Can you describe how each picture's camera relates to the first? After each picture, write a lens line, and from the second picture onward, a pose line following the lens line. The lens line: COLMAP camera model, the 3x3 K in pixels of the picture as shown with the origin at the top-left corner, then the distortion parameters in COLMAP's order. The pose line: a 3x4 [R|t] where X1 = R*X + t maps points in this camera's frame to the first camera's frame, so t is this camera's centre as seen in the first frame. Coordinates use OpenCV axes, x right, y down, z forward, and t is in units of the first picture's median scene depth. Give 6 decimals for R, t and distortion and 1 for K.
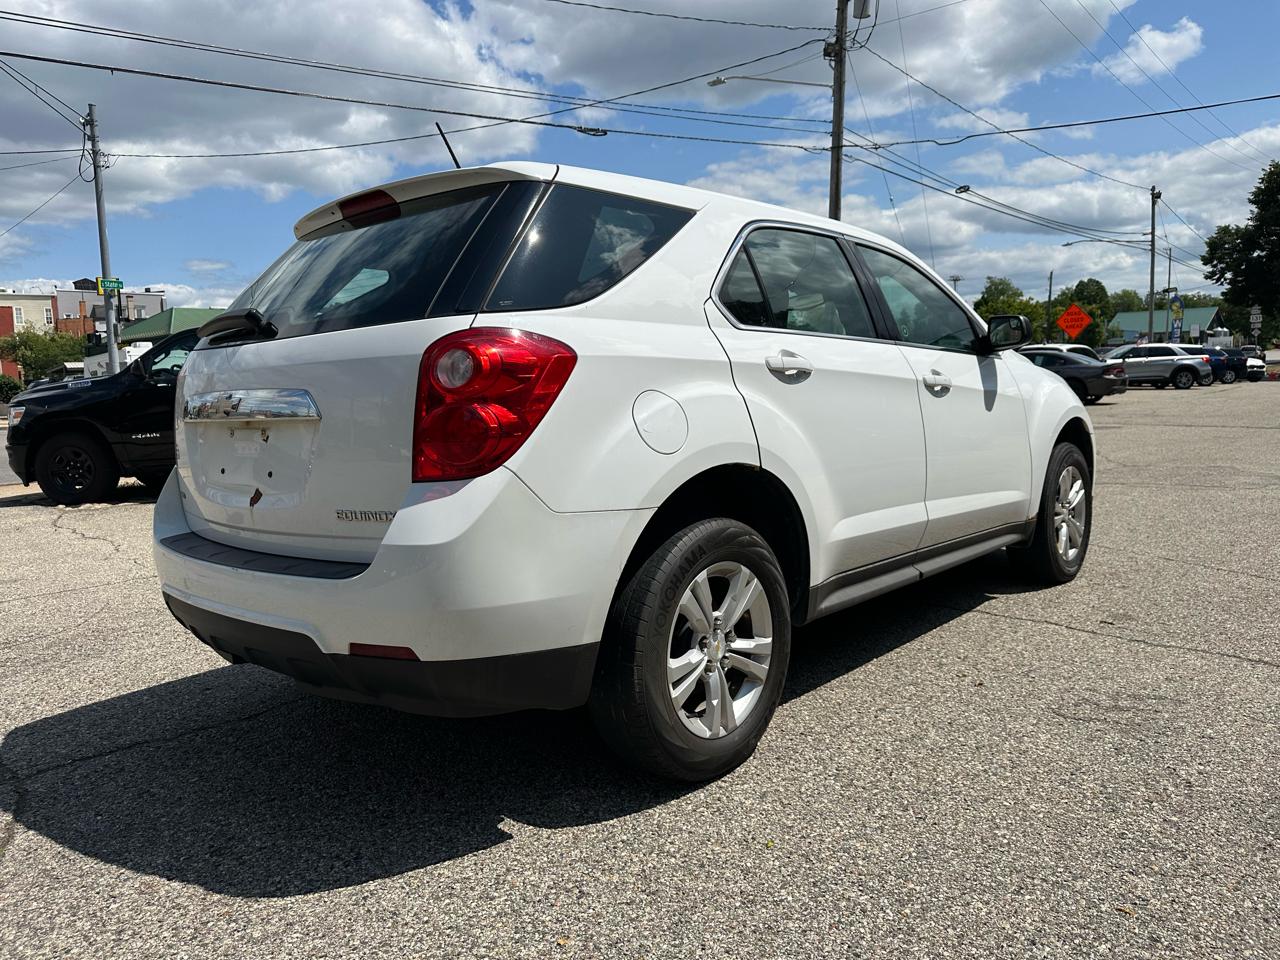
lens RADIAL K [[906.2, 0, 636.0], [0, 906.2, 473.1], [0, 0, 1]] dist [0.021019, -0.023626]
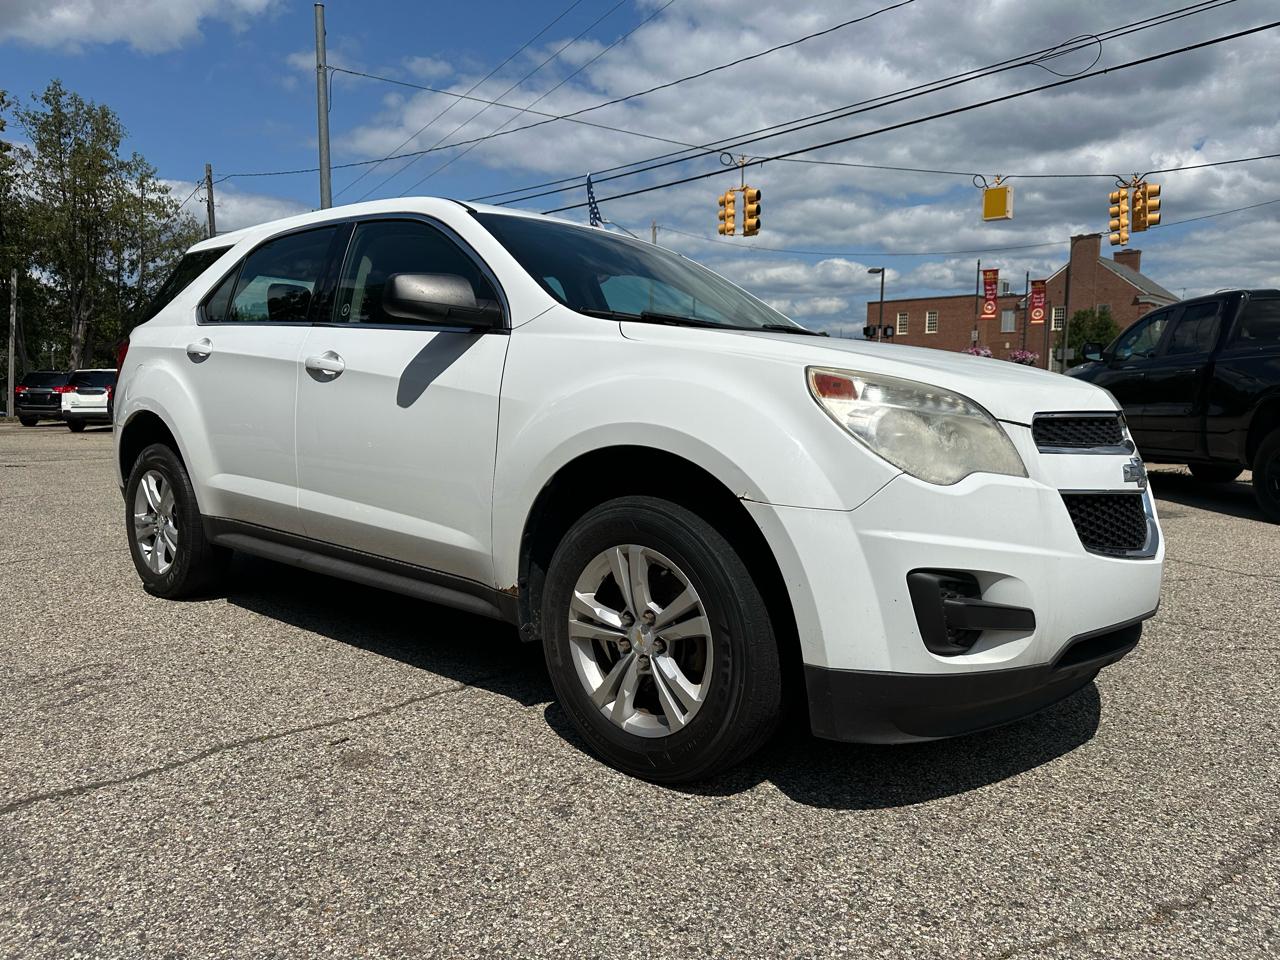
lens RADIAL K [[906.2, 0, 635.1], [0, 906.2, 480.1], [0, 0, 1]] dist [0.021019, -0.023626]
pose [[0.021954, 0.135300, -0.990561, 1.674354], [-0.107322, 0.985394, 0.132216, -0.187593], [0.993982, 0.103407, 0.036154, 1.715551]]
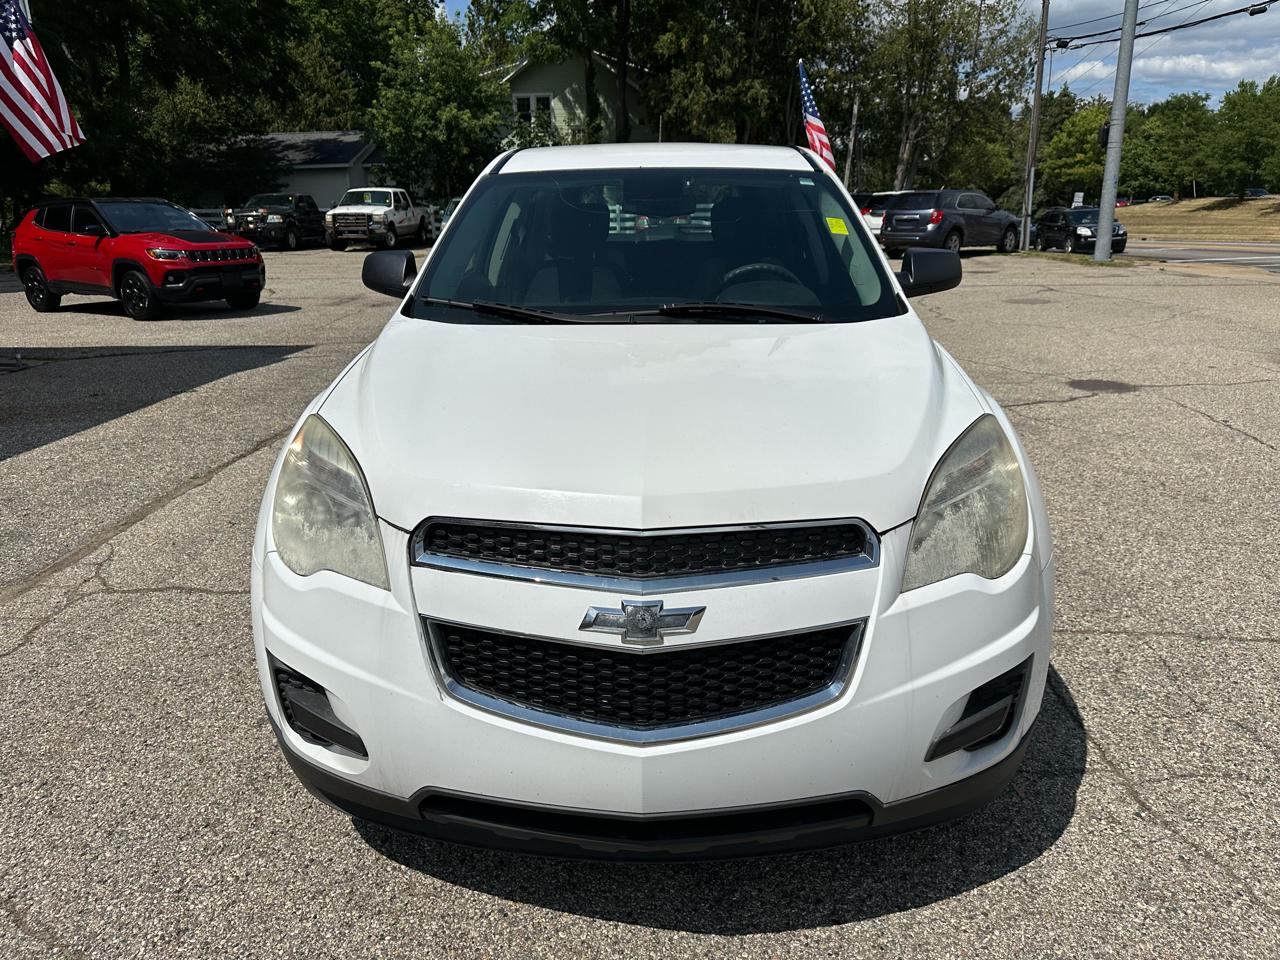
lens RADIAL K [[906.2, 0, 641.7], [0, 906.2, 471.9], [0, 0, 1]] dist [0.021019, -0.023626]
pose [[-0.758013, 0.236530, -0.607841, 1.151755], [-0.022287, 0.921991, 0.386569, -0.460557], [0.651859, 0.306572, -0.693609, 2.624826]]
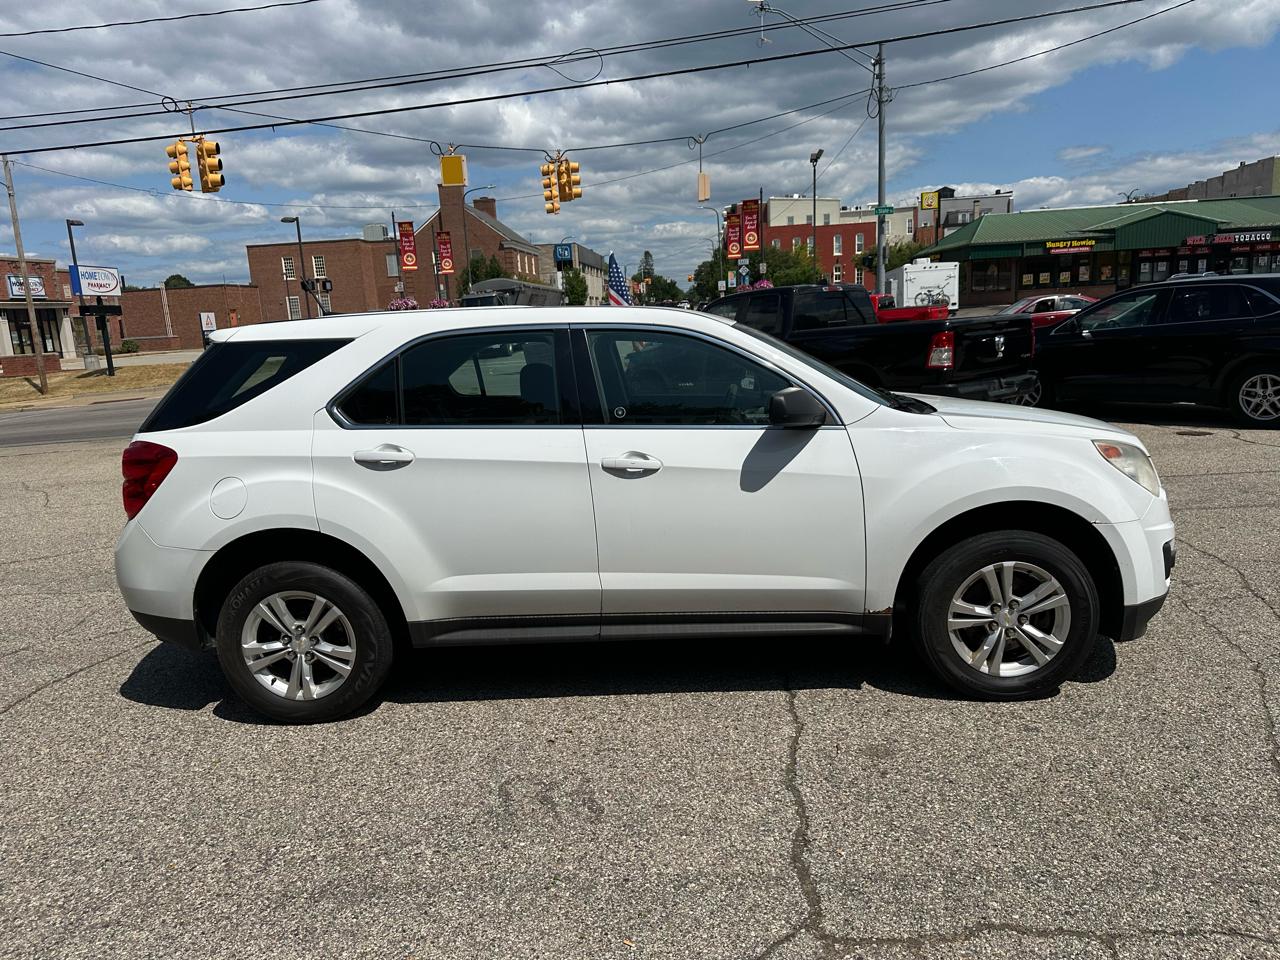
lens RADIAL K [[906.2, 0, 647.6], [0, 906.2, 484.2], [0, 0, 1]] dist [0.021019, -0.023626]
pose [[0.645983, 0.142043, -0.750020, 1.500590], [-0.045952, 0.987989, 0.147534, -0.309032], [0.761968, -0.060839, 0.644751, 0.451881]]
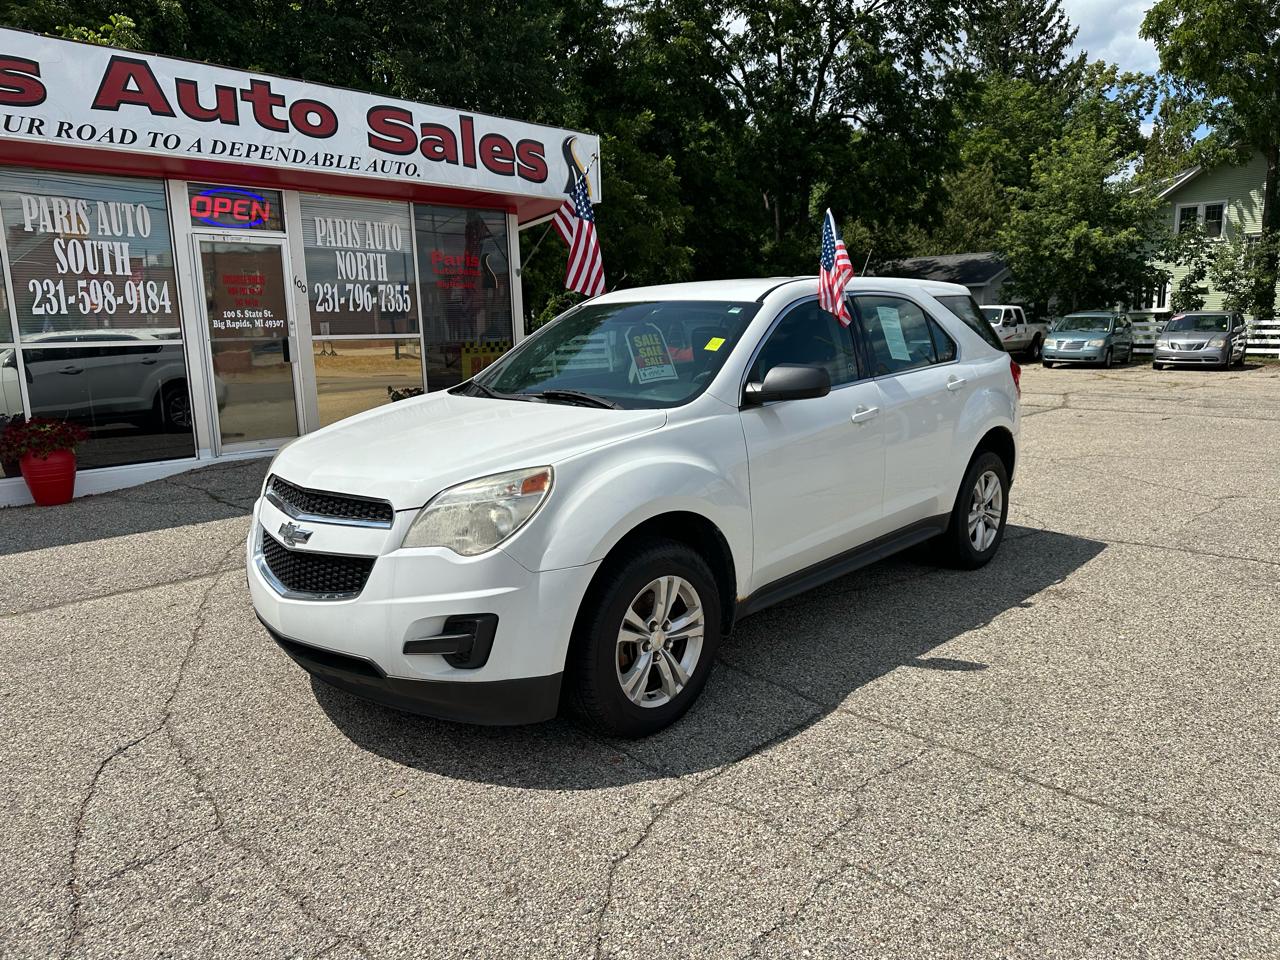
lens RADIAL K [[906.2, 0, 636.9], [0, 906.2, 485.5], [0, 0, 1]] dist [0.021019, -0.023626]
pose [[-0.998756, 0.047032, 0.016538, 0.327789], [0.049771, 0.959802, 0.276231, -0.501480], [-0.002881, 0.276711, -0.960949, 3.368627]]
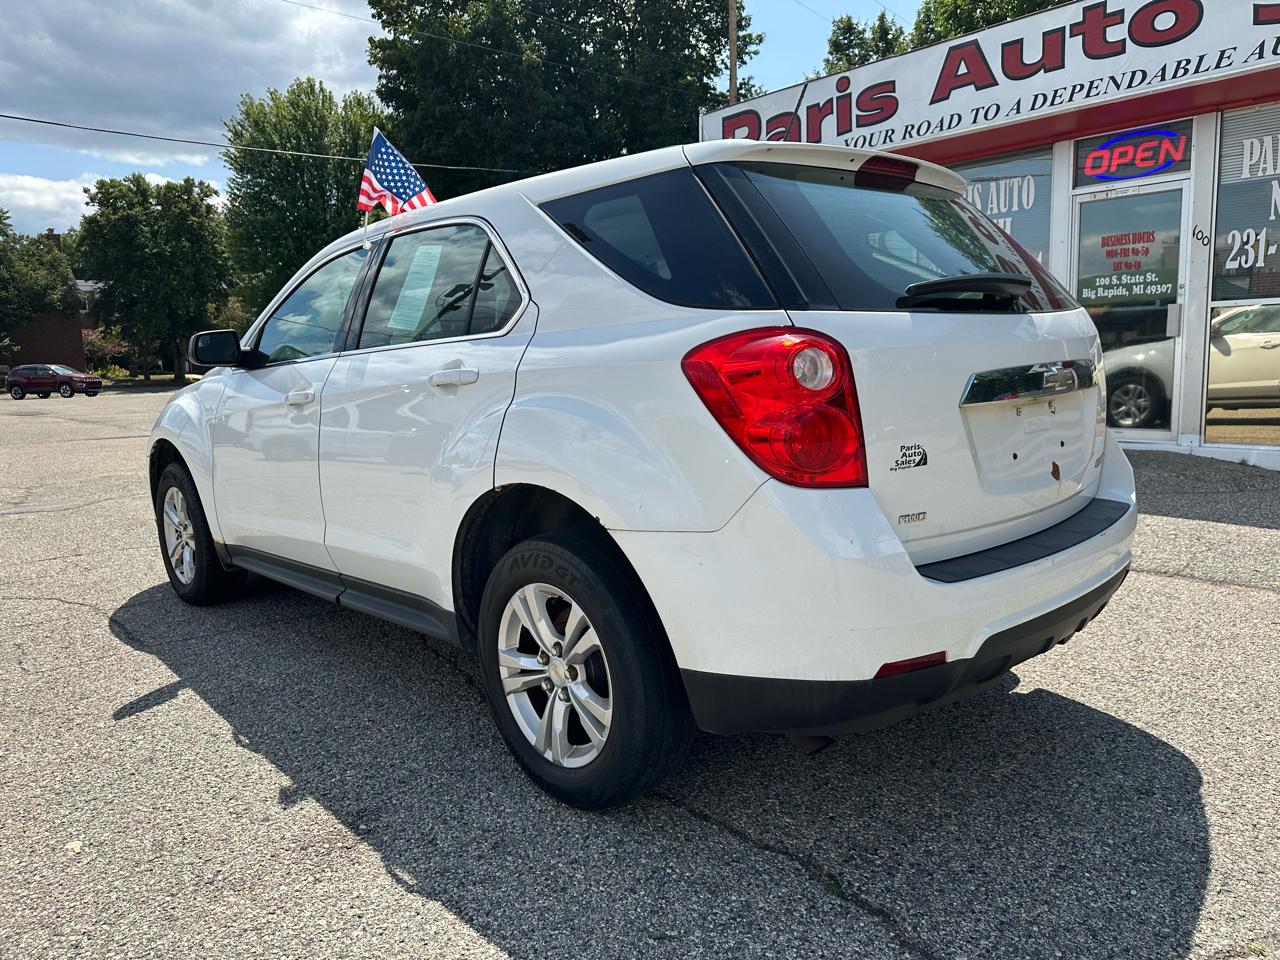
lens RADIAL K [[906.2, 0, 638.6], [0, 906.2, 469.4], [0, 0, 1]] dist [0.021019, -0.023626]
pose [[0.074183, -0.101314, 0.992085, -1.283466], [0.133332, 0.986902, 0.090815, -0.111494], [-0.988291, 0.125539, 0.086720, 1.220797]]
